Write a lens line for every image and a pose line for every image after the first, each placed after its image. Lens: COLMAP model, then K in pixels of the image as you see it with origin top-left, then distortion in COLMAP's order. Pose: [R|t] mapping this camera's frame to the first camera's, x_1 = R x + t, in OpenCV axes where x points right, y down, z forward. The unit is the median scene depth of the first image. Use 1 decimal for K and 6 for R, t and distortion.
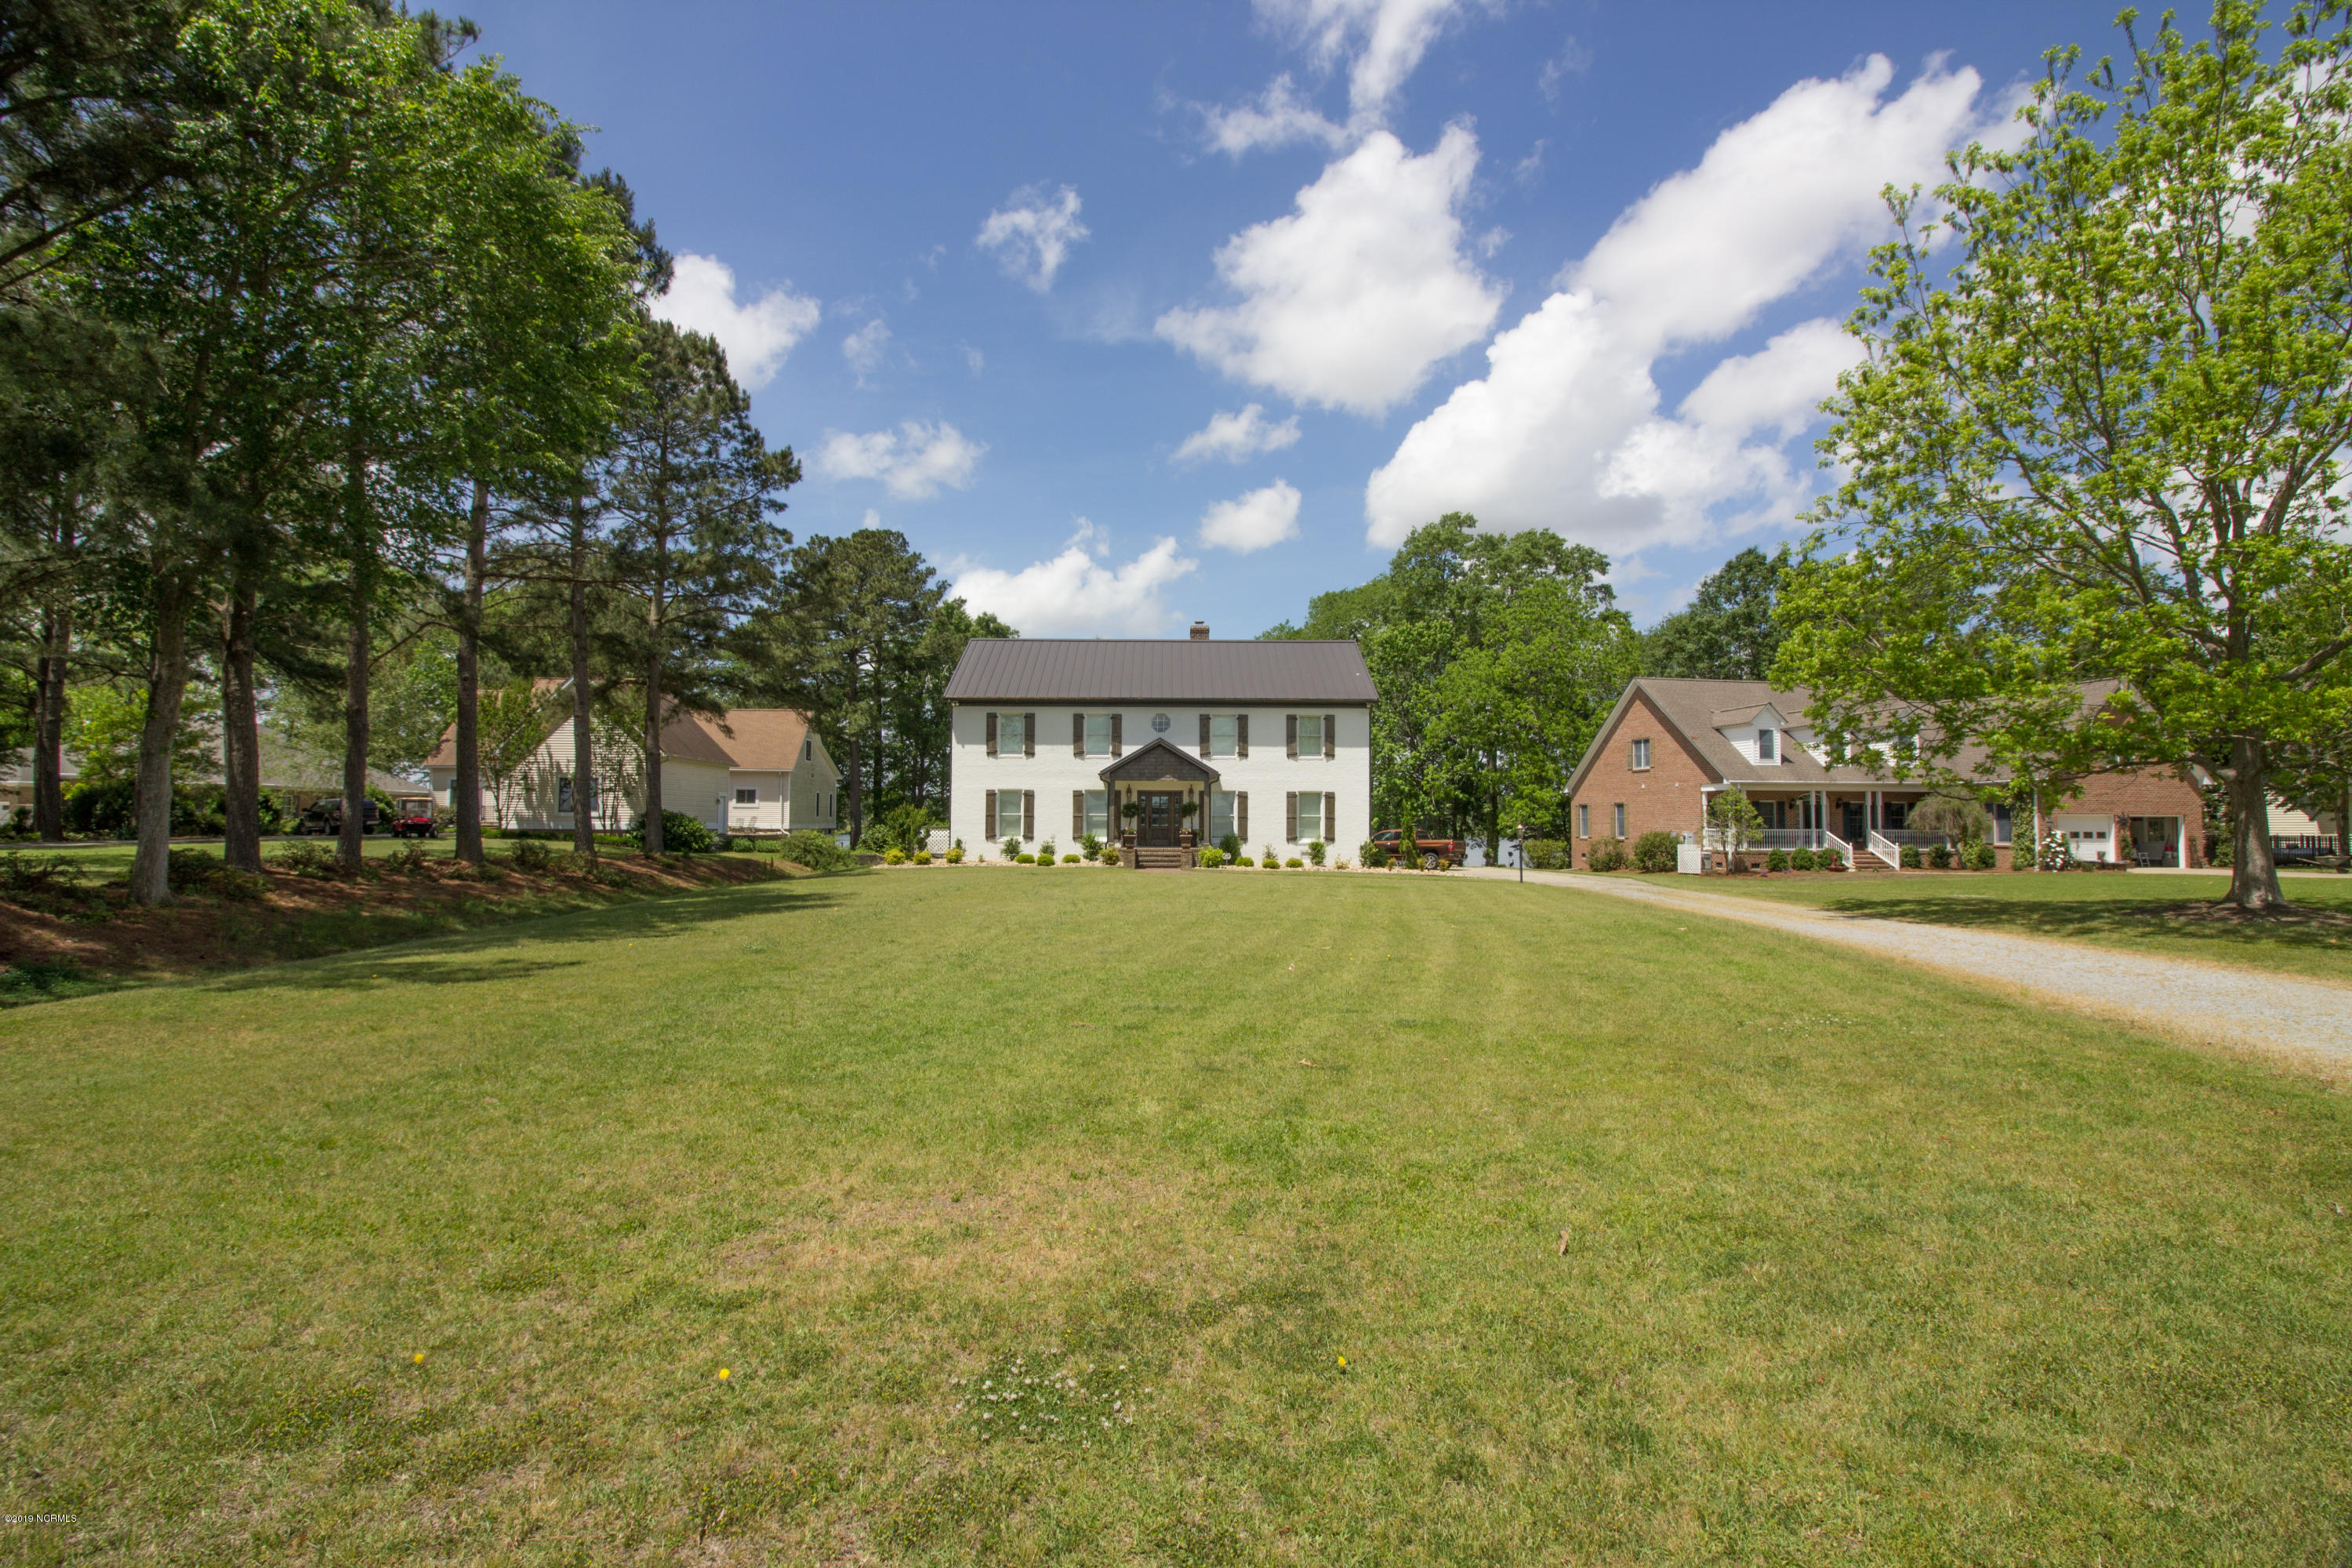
lens RADIAL K [[1116.2, 0, 1176.0], [0, 1116.2, 784.0], [0, 0, 1]] dist [-0.001310, -0.000773]
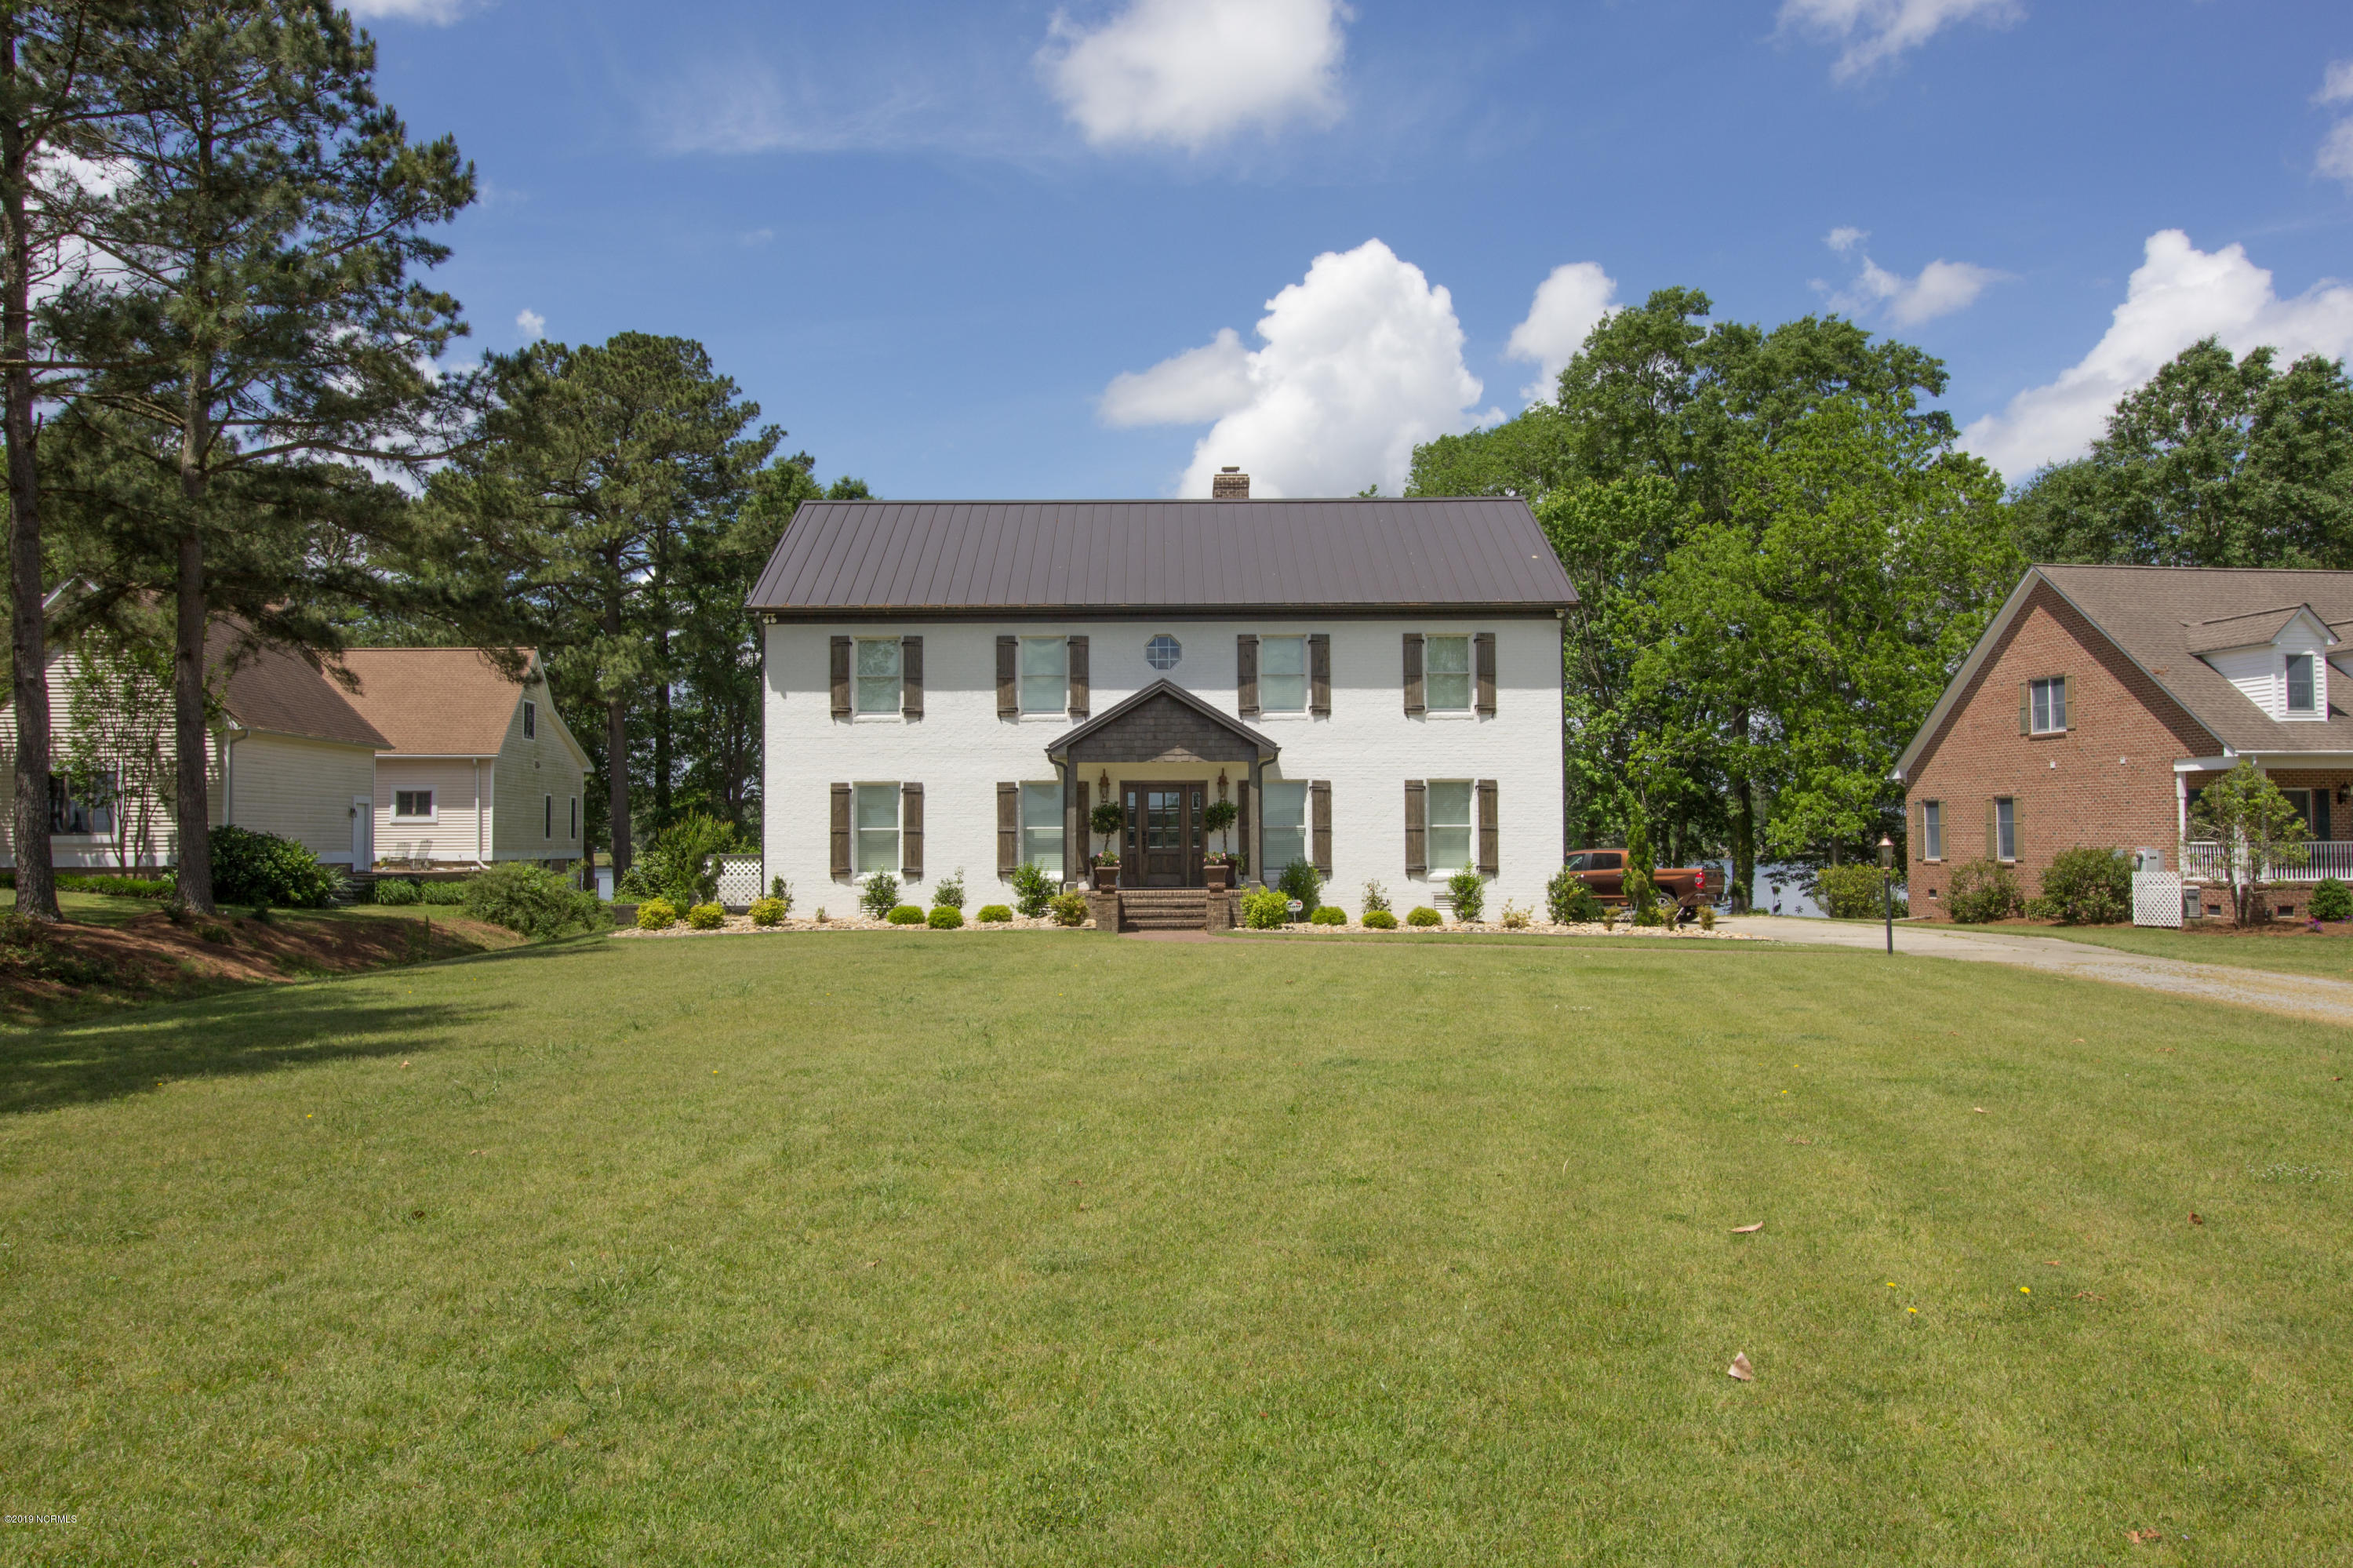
lens RADIAL K [[1807.5, 0, 1188.8], [0, 1807.5, 788.5], [0, 0, 1]] dist [0.010511, 0.004180]
pose [[0.999906, -0.011262, 0.007831, -0.008578], [0.011219, 0.999922, 0.005497, 0.004731], [-0.007892, -0.005408, 0.999954, 0.144217]]
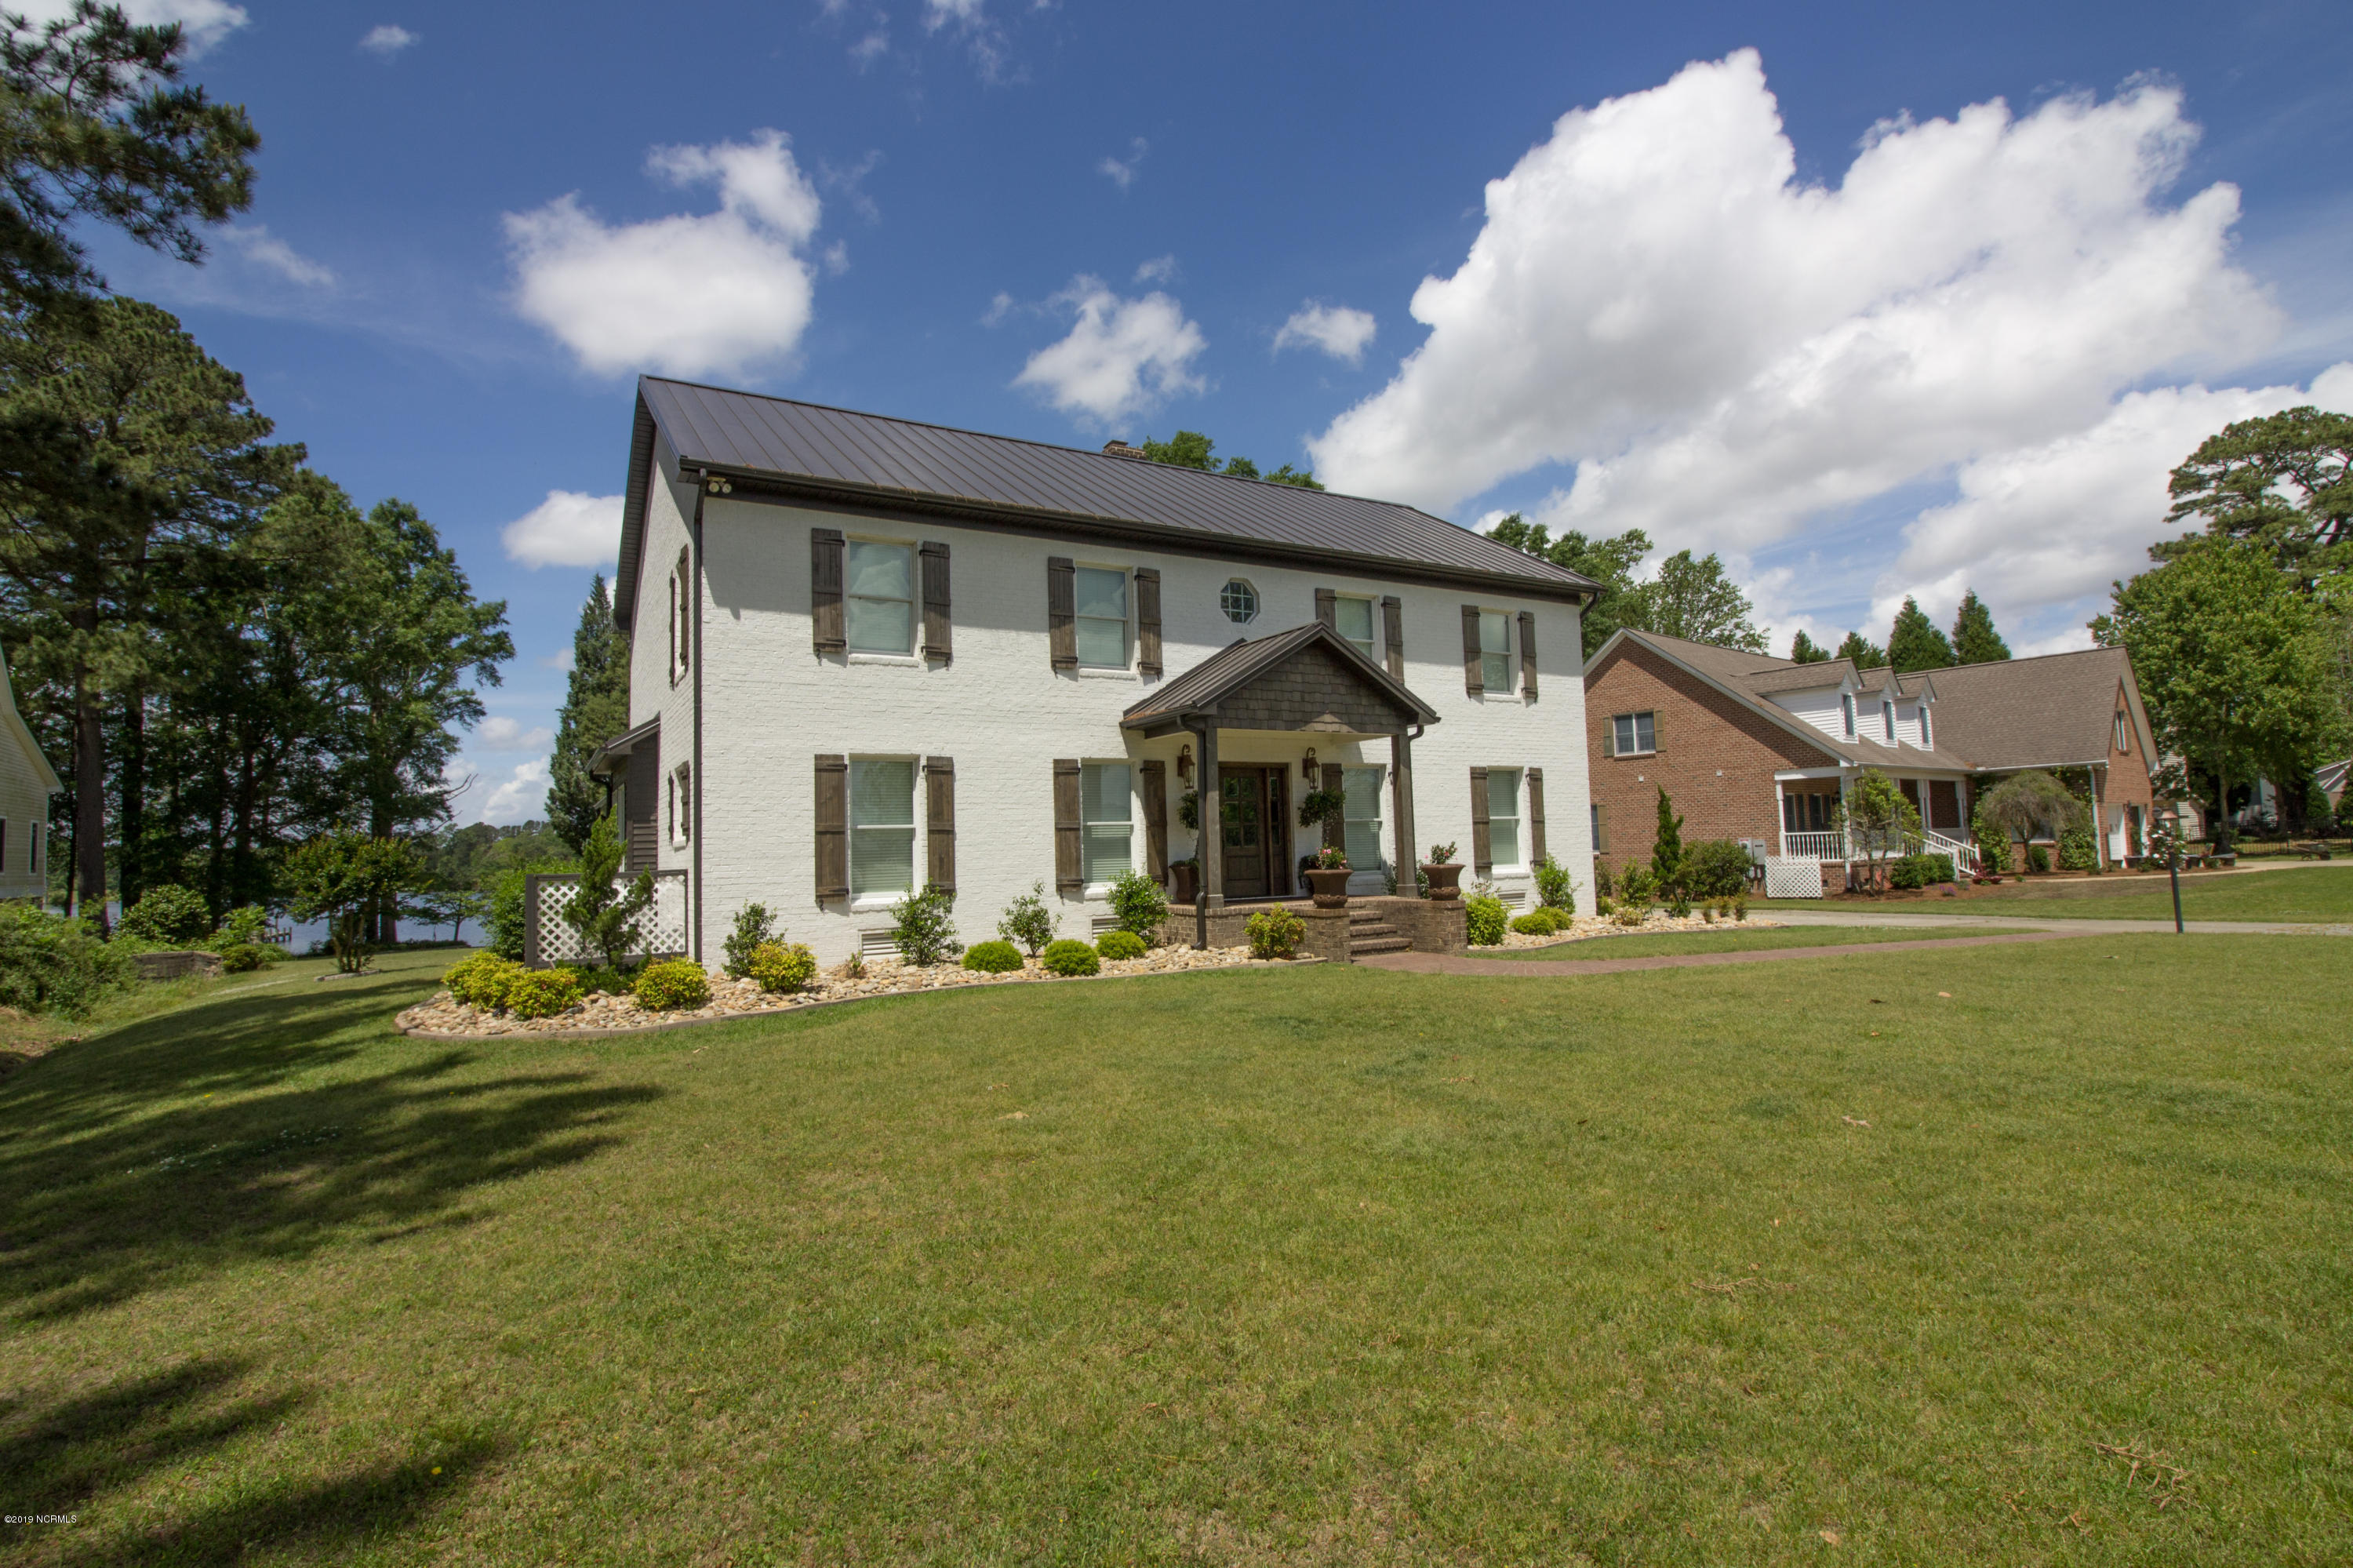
lens RADIAL K [[1116.7, 0, 1176.5], [0, 1116.7, 784.0], [0, 0, 1]] dist [-0.001310, -0.000773]
pose [[0.861118, -0.000267, 0.508405, -0.234072], [0.016681, 0.999476, -0.027729, 0.023755], [-0.508131, 0.032359, 0.860672, 0.623160]]
